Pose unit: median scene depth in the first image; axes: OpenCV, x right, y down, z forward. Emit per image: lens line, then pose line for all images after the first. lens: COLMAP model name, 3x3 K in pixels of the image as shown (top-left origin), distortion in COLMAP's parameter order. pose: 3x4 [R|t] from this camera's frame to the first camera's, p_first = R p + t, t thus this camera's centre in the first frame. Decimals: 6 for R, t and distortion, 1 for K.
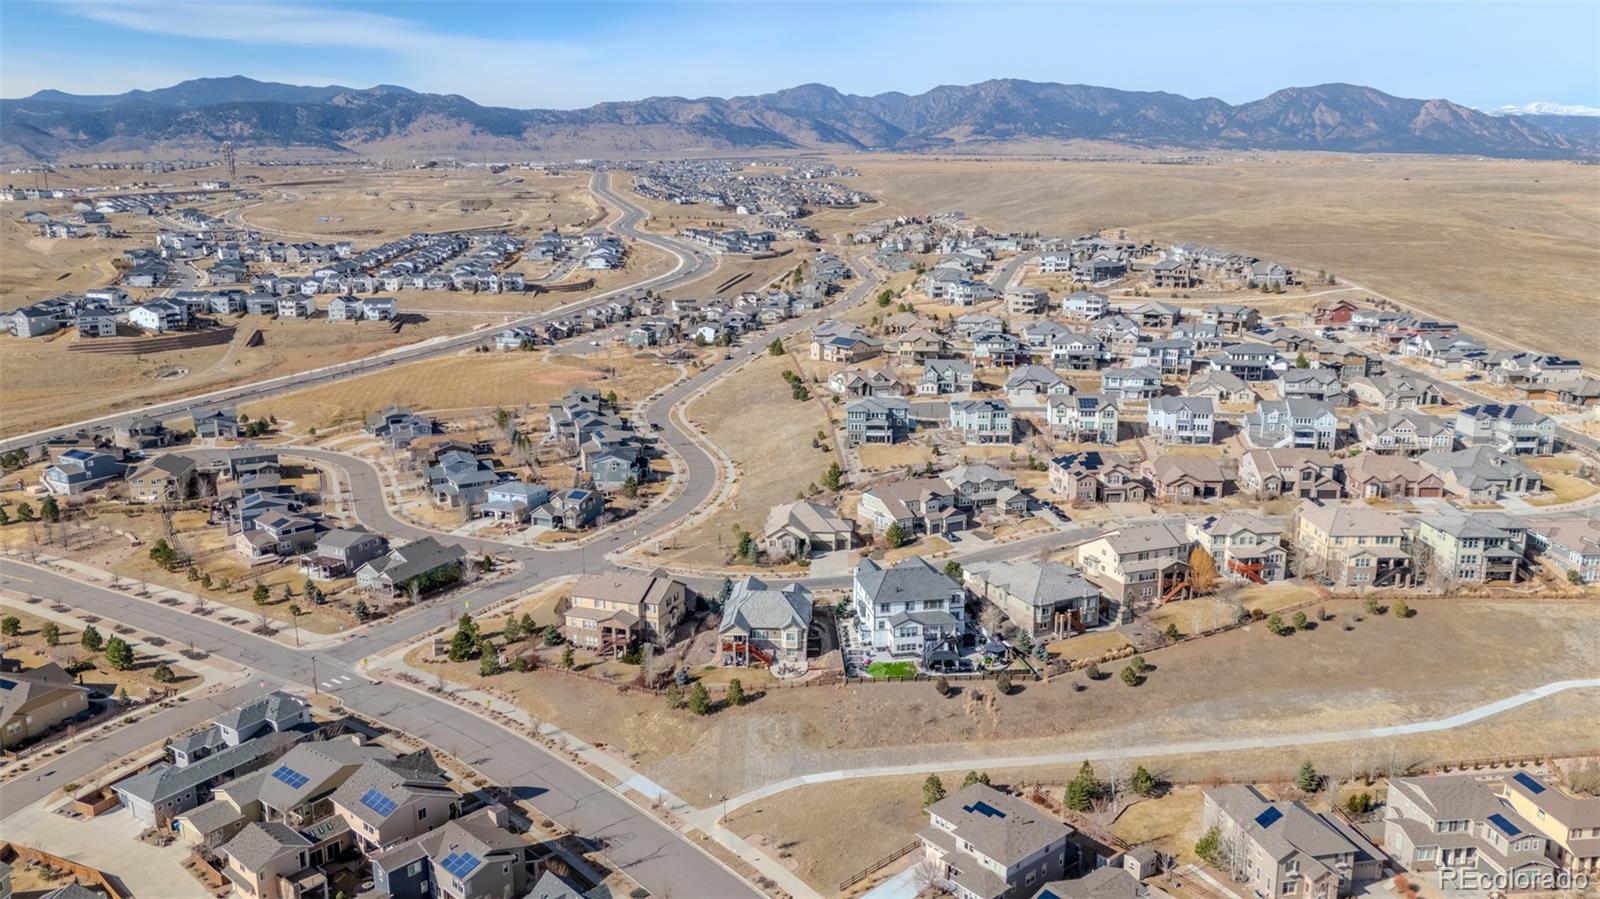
lens RADIAL K [[1167.7, 0, 800.0], [0, 1167.7, 449.5], [0, 0, 1]] dist [0.071476, -0.068469]
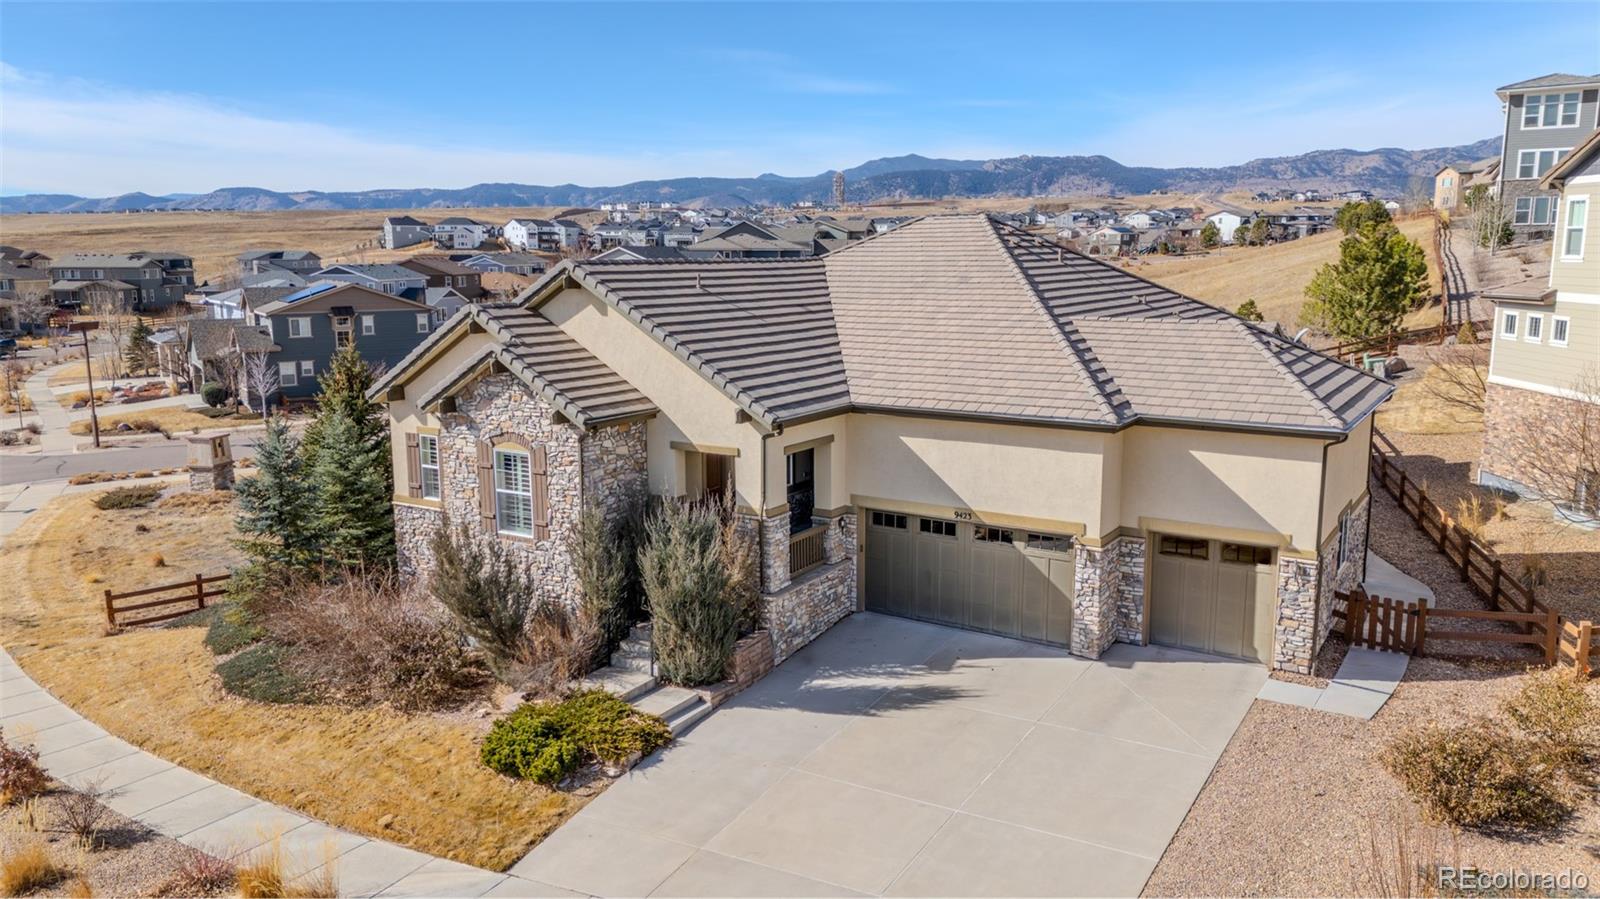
lens RADIAL K [[1167.7, 0, 800.0], [0, 1167.7, 449.5], [0, 0, 1]] dist [0.071476, -0.068469]
pose [[0.865780, 0.086331, -0.492922, 0.040802], [-0.114381, 0.993071, -0.026974, 0.060295], [0.487178, 0.079734, 0.869655, 0.718138]]
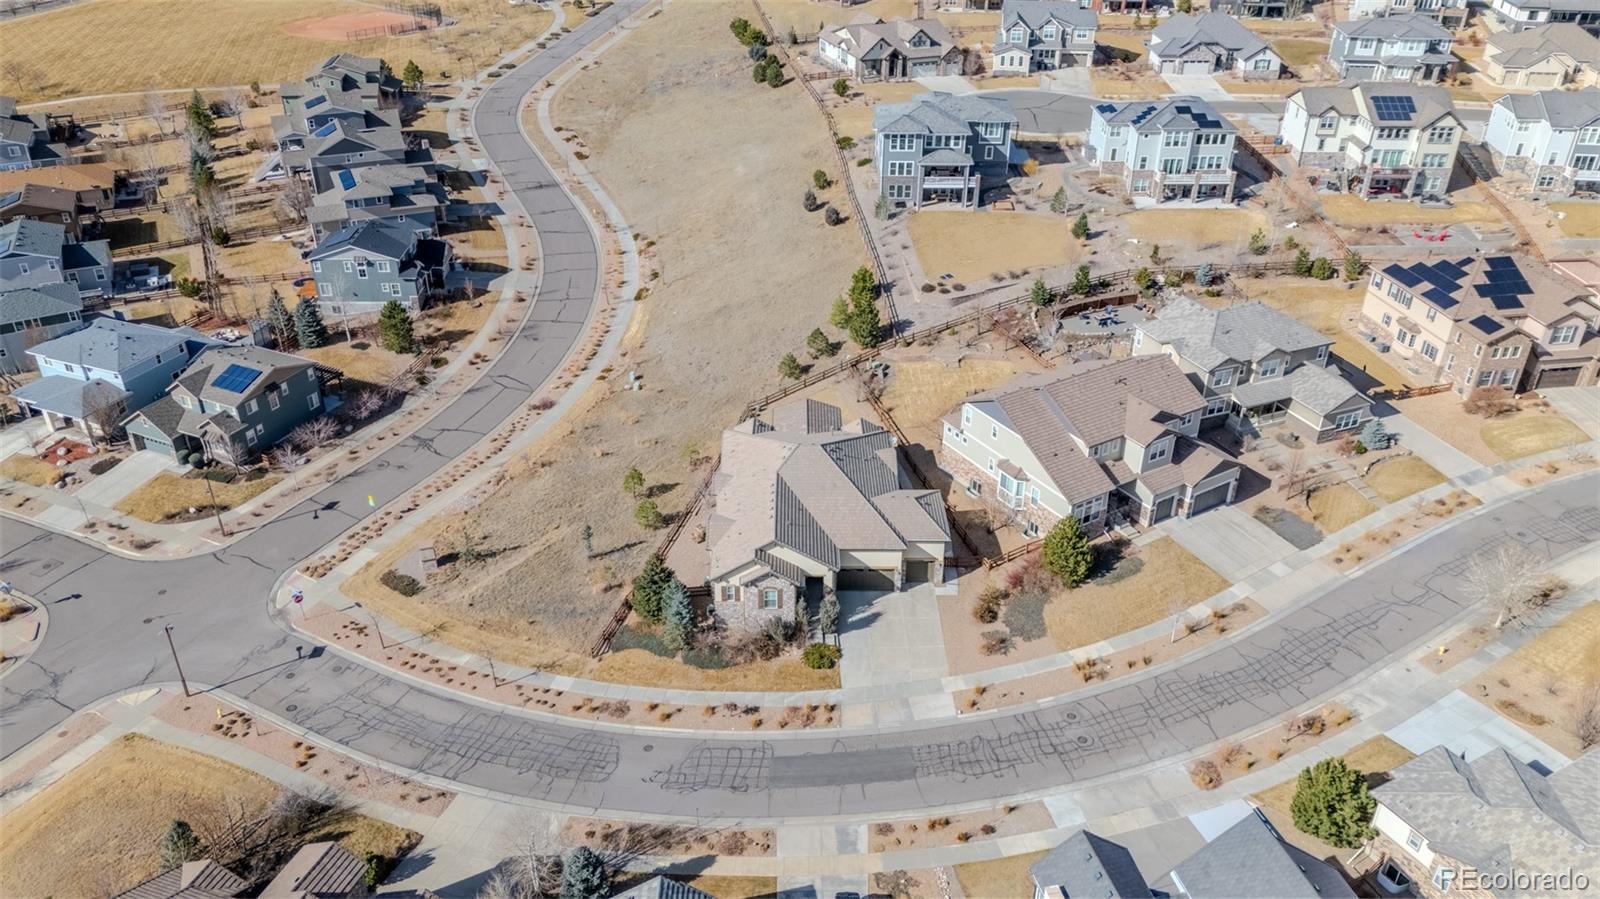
lens RADIAL K [[1172.2, 0, 800.0], [0, 1172.2, 449.5], [0, 0, 1]] dist [0.059901, -0.065697]
pose [[0.998869, -0.015393, 0.044993, -0.013884], [0.001256, 0.954372, 0.298619, -0.051395], [-0.047537, -0.298225, 0.953311, 0.522641]]
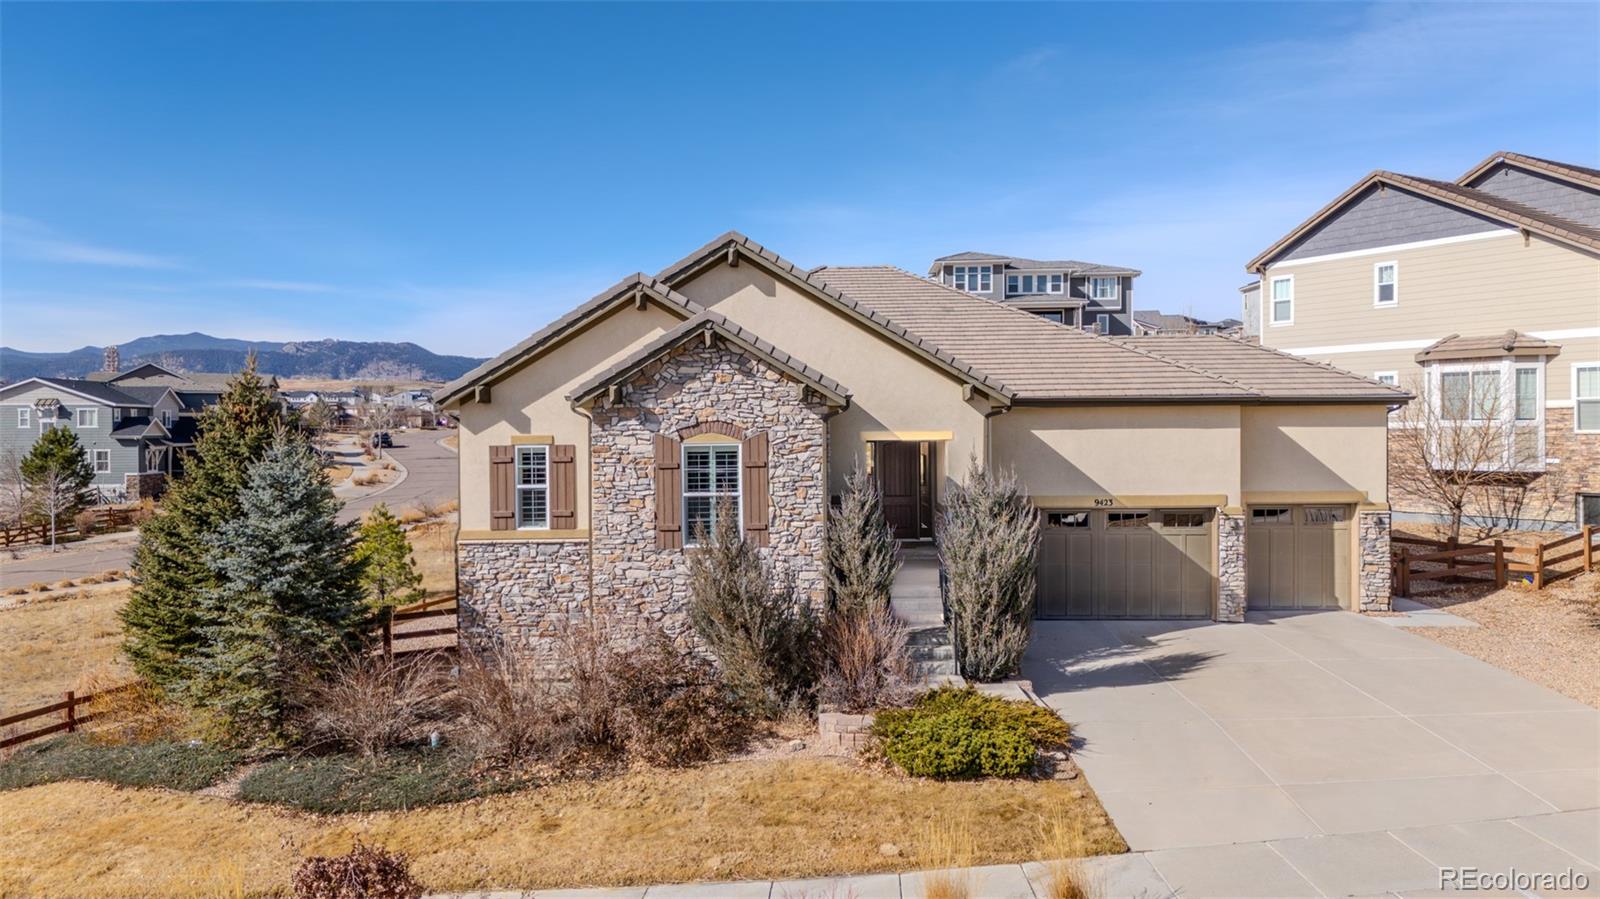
lens RADIAL K [[1172.2, 0, 800.0], [0, 1172.2, 449.5], [0, 0, 1]] dist [0.059901, -0.065697]
pose [[0.999195, -0.004372, 0.039881, -0.006911], [0.012685, 0.977479, -0.210650, 0.073129], [-0.038062, 0.210986, 0.976748, 0.713738]]
